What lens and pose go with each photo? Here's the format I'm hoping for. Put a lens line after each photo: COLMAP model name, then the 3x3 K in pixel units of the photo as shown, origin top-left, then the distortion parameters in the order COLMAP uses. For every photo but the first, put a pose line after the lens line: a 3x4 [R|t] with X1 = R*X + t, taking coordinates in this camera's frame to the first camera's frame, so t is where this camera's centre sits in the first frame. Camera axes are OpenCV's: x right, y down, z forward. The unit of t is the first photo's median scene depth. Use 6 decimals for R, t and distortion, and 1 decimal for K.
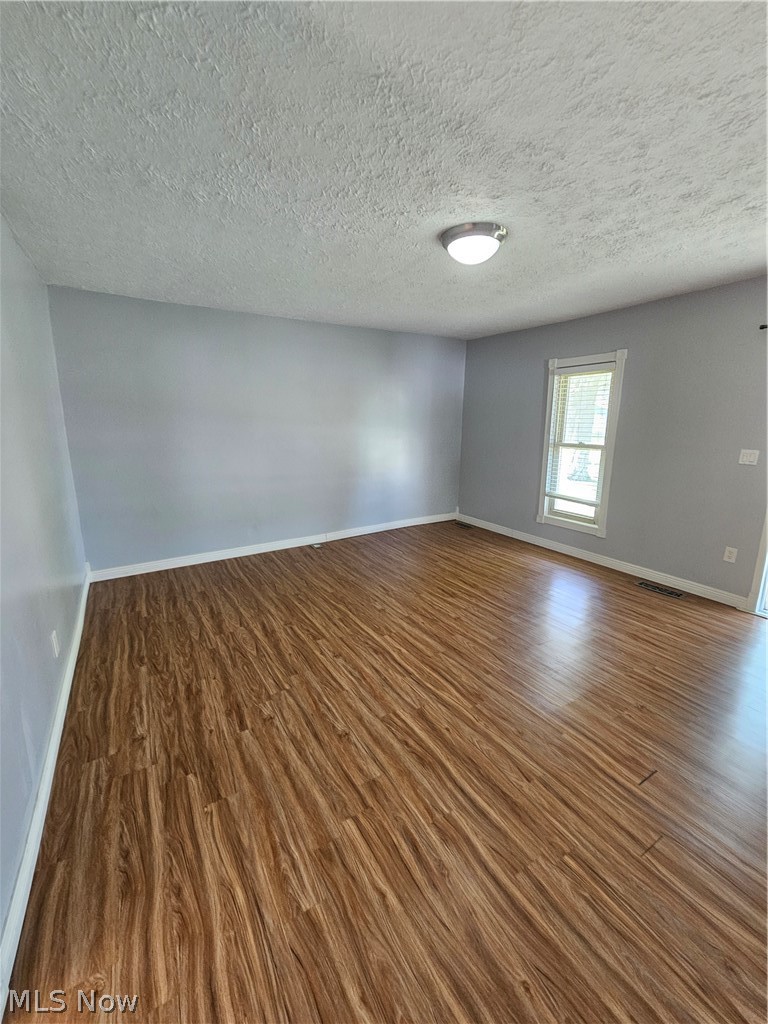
lens RADIAL K [[422.0, 0, 387.2], [0, 422.0, 514.1], [0, 0, 1]] dist [0.001554, -0.001039]
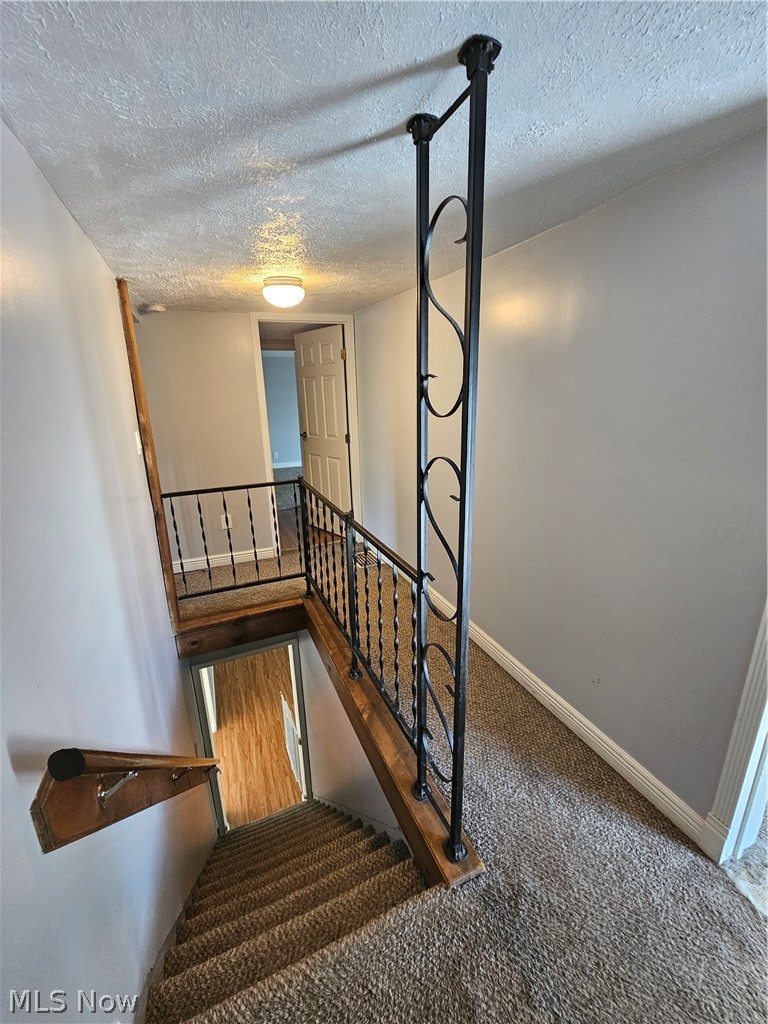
lens RADIAL K [[422.0, 0, 385.4], [0, 422.0, 510.5], [0, 0, 1]] dist [0.001554, -0.001039]
pose [[0.990468, 0.025673, -0.135326, 1.041255], [-0.017808, 0.998098, 0.059015, -1.067507], [0.136584, -0.056042, 0.989042, -2.178897]]
